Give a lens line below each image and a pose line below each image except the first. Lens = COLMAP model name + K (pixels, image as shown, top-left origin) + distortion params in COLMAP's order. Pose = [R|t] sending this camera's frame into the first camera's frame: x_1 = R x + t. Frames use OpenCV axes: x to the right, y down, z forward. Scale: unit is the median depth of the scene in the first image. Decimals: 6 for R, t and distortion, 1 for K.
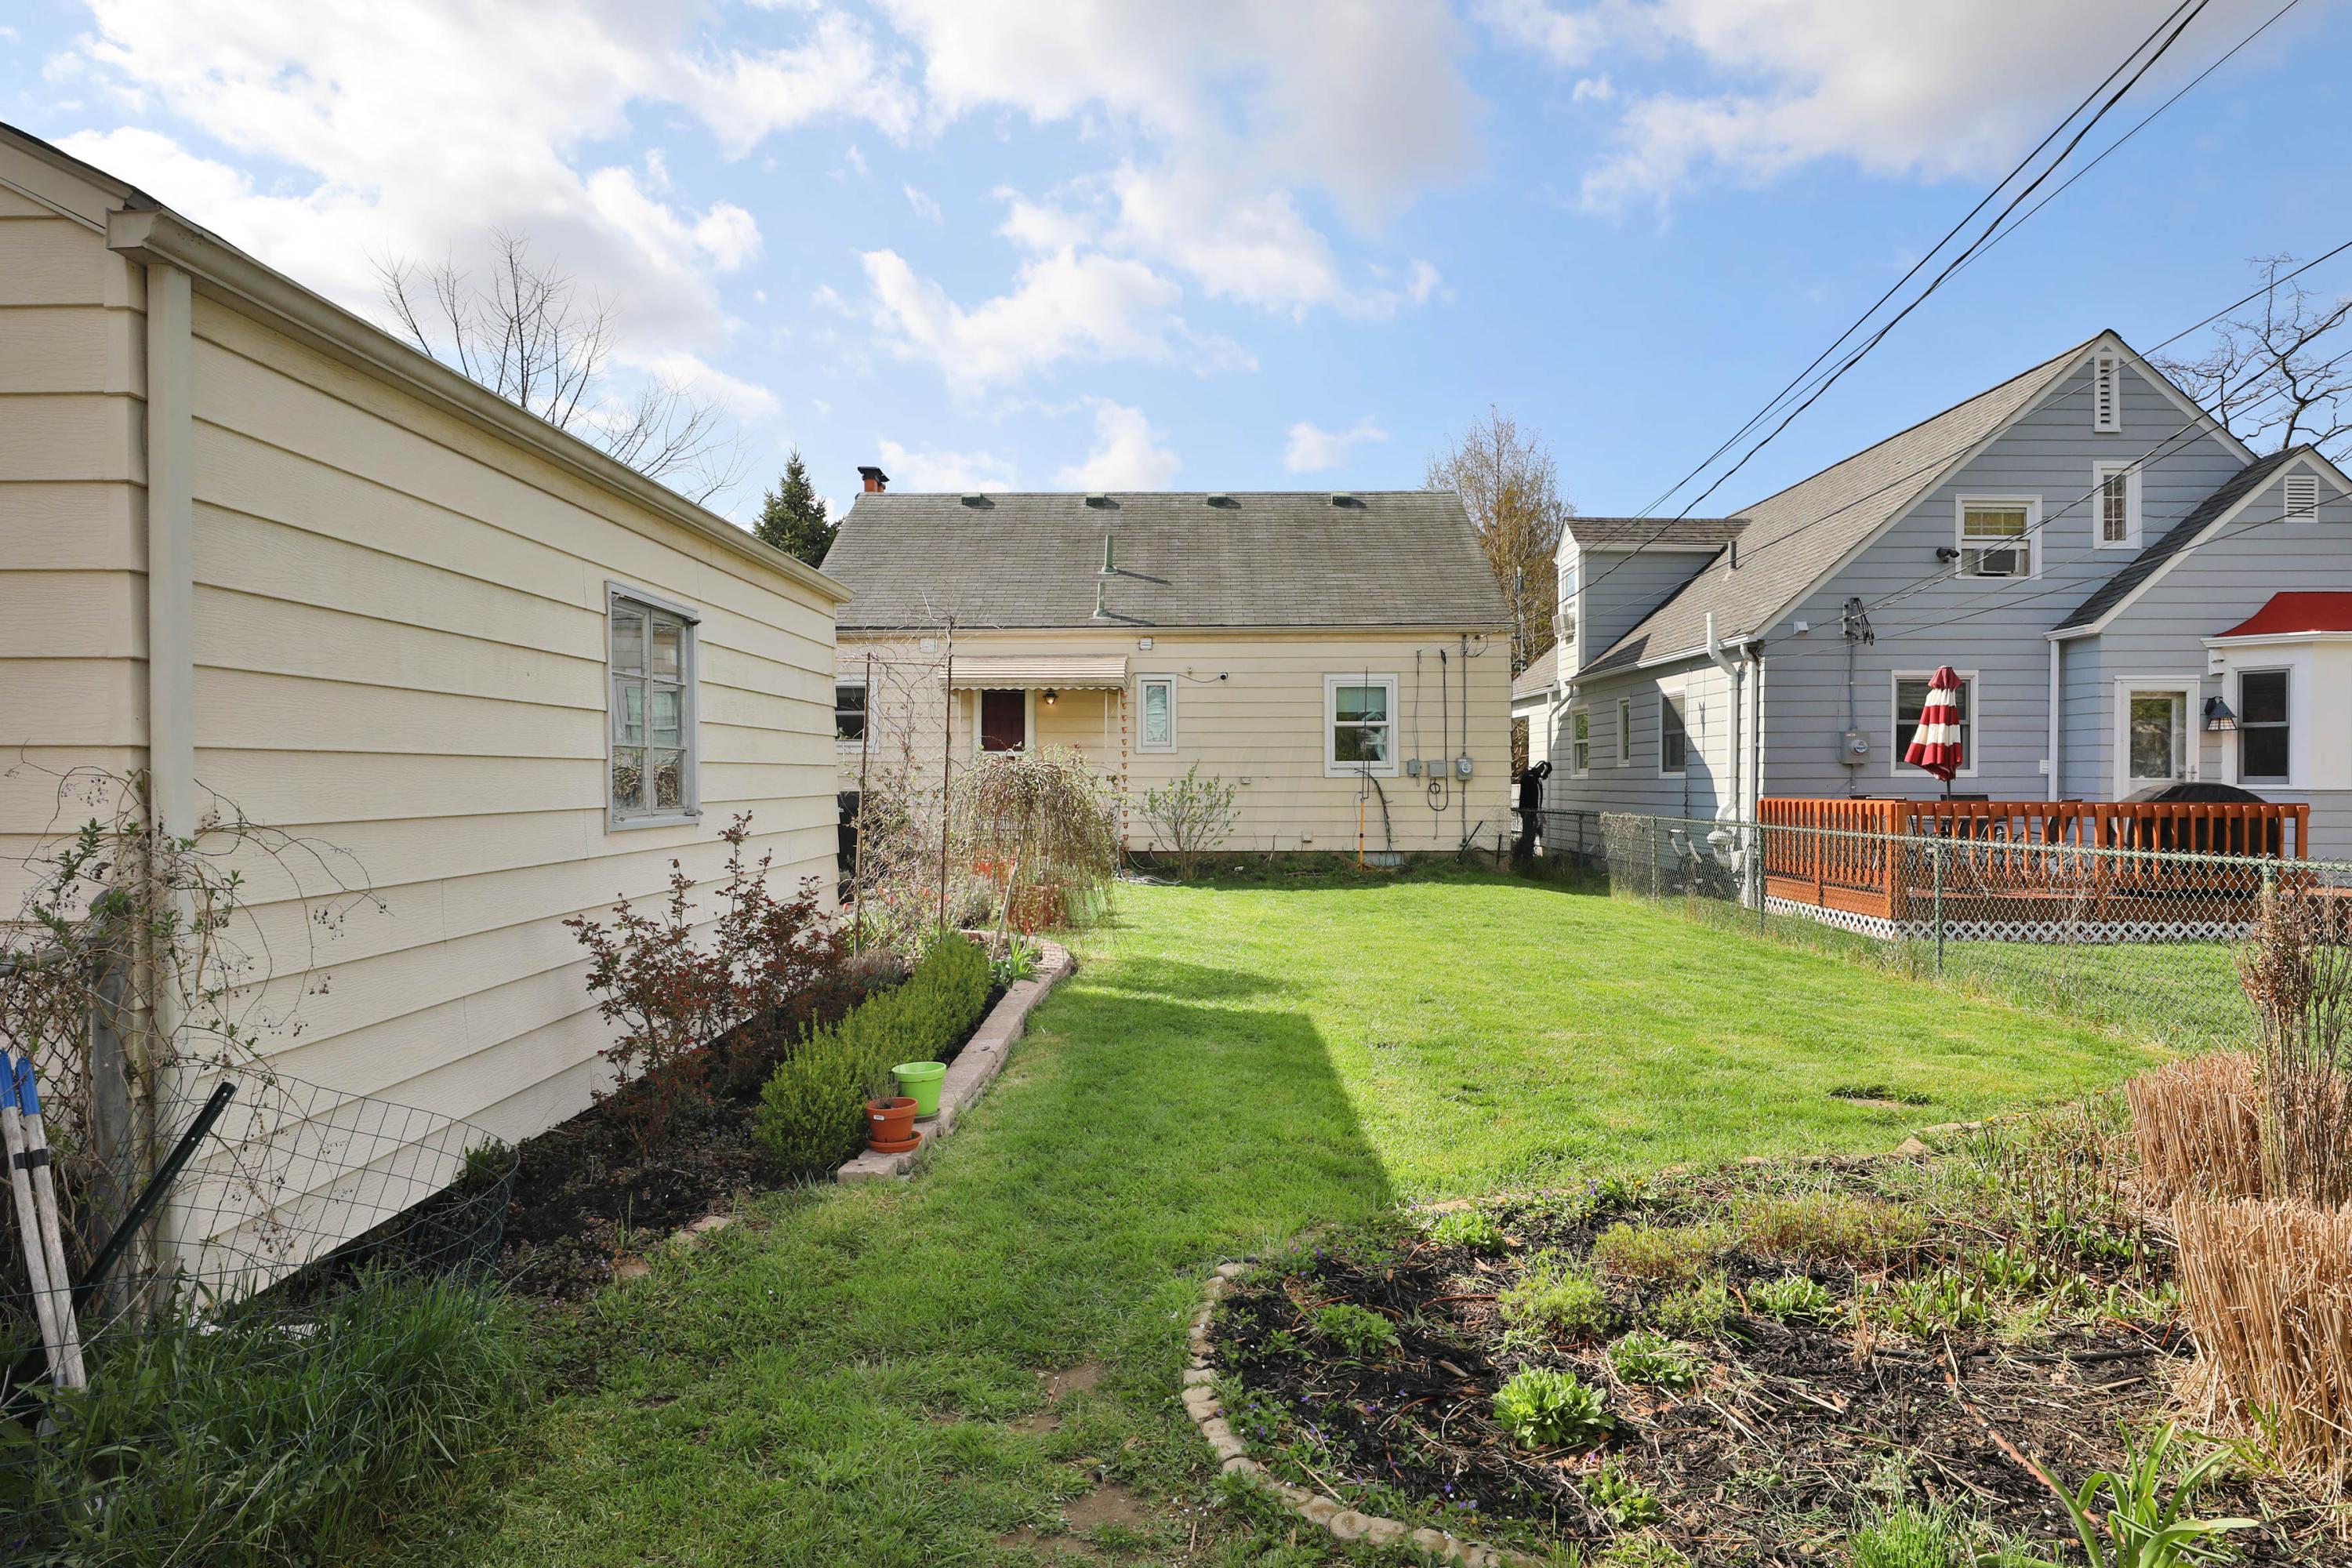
lens RADIAL K [[1351.9, 0, 1176.0], [0, 1351.9, 784.0], [0, 0, 1]] dist [0.000562, 0.000026]
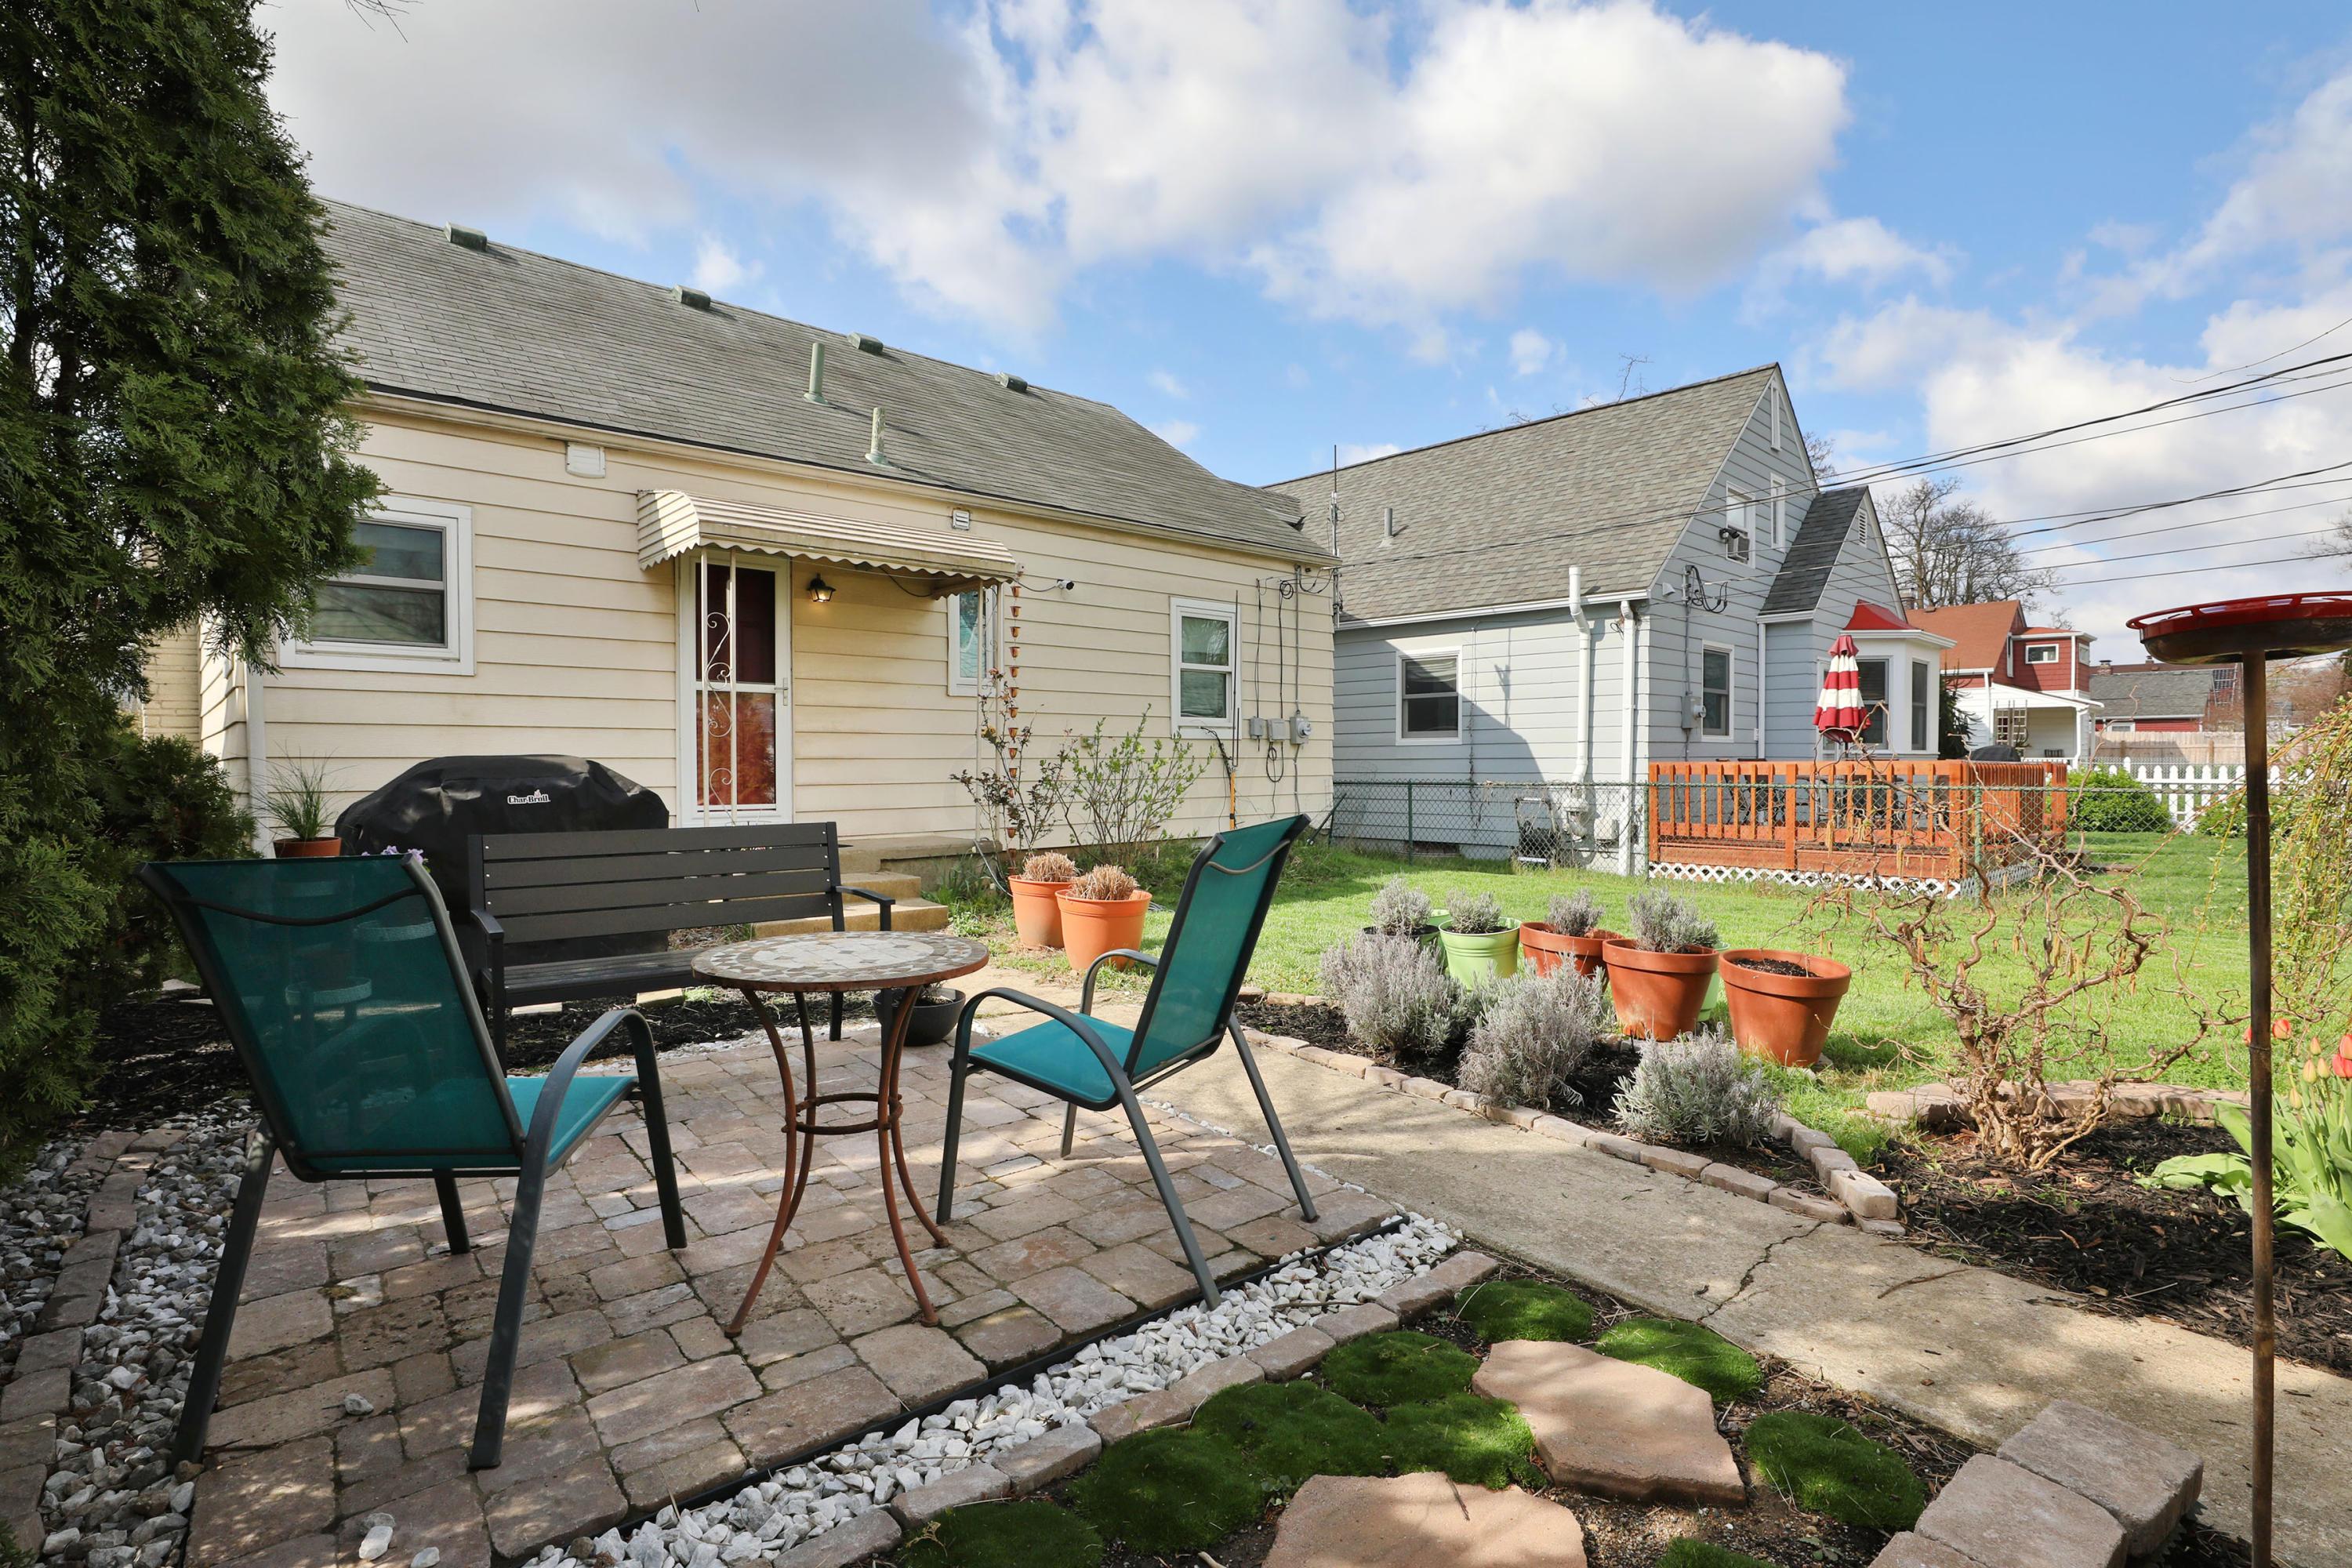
lens RADIAL K [[1142.5, 0, 1168.0], [0, 1142.5, 786.1], [0, 0, 1]] dist [-0.045105, 0.013898]
pose [[0.722210, -0.015739, 0.691495, -0.317099], [0.004995, 0.999834, 0.017540, 0.009848], [-0.691656, -0.009213, 0.722168, 0.558279]]
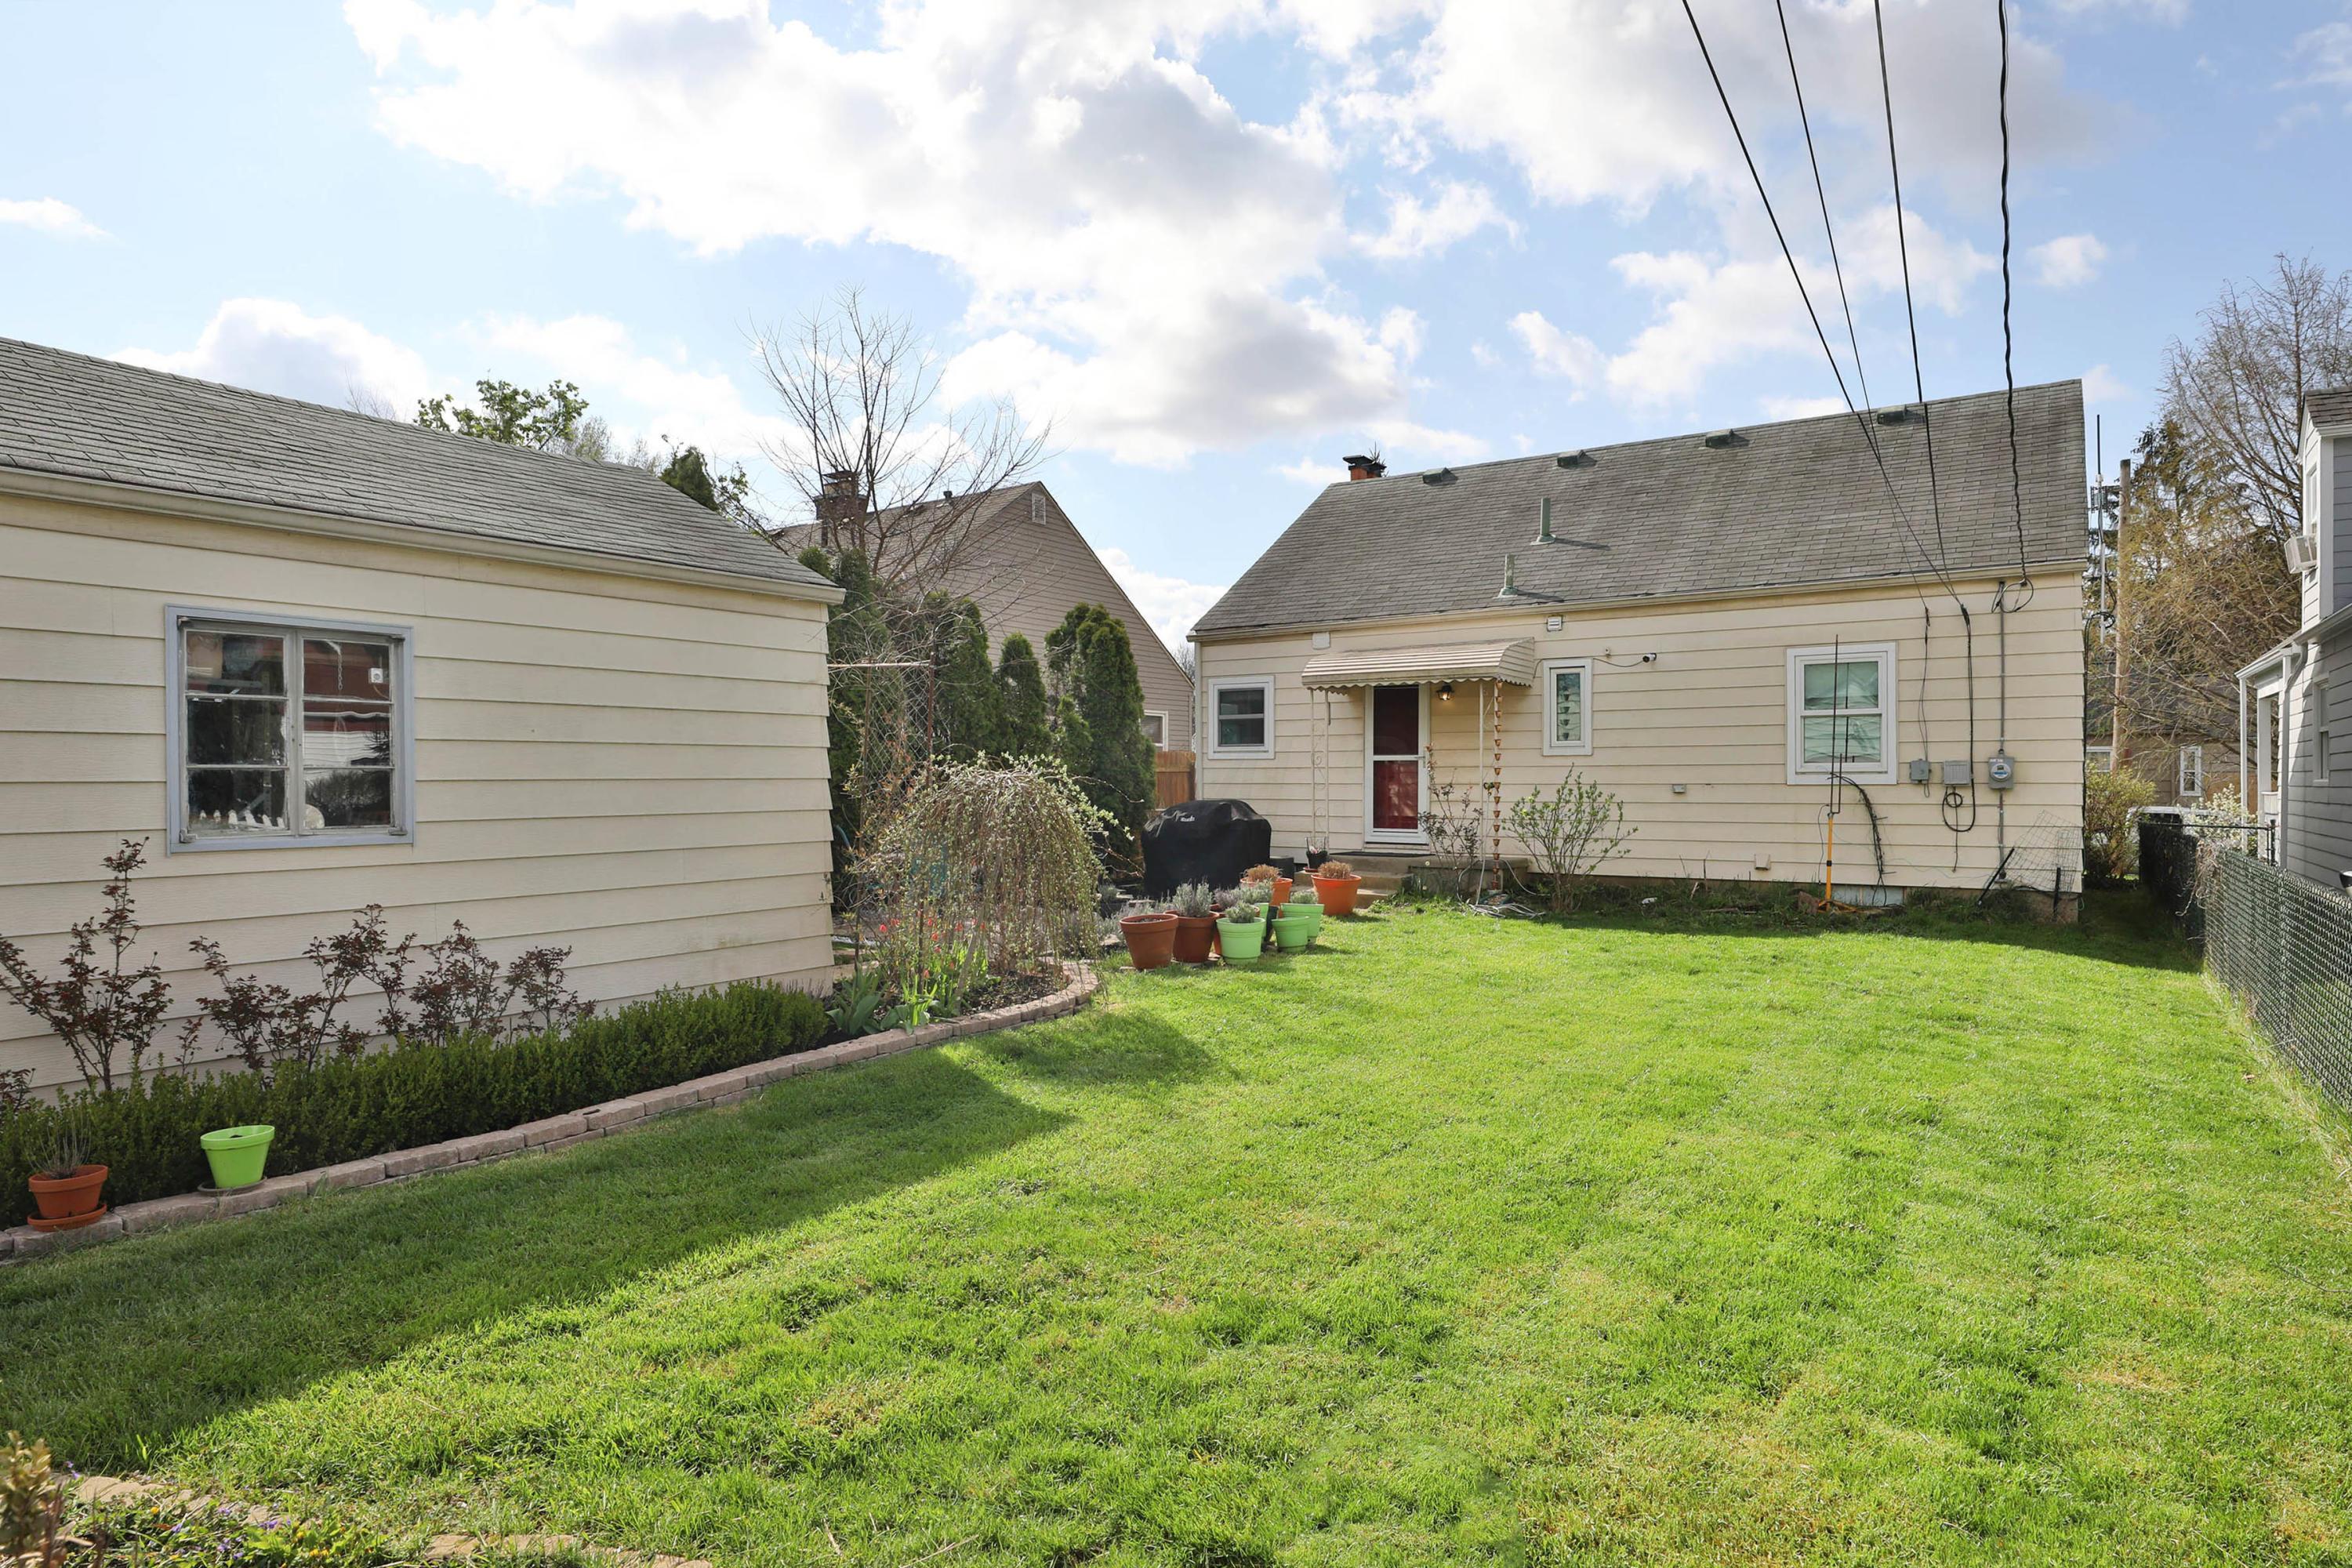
lens RADIAL K [[1334.3, 0, 1176.0], [0, 1334.3, 784.0], [0, 0, 1]] dist [-0.006217, -0.001106]
pose [[0.833245, 0.000893, -0.552903, 0.237720], [-0.000323, 0.999999, 0.001129, -0.005988], [0.552903, -0.000762, 0.833245, 0.188309]]
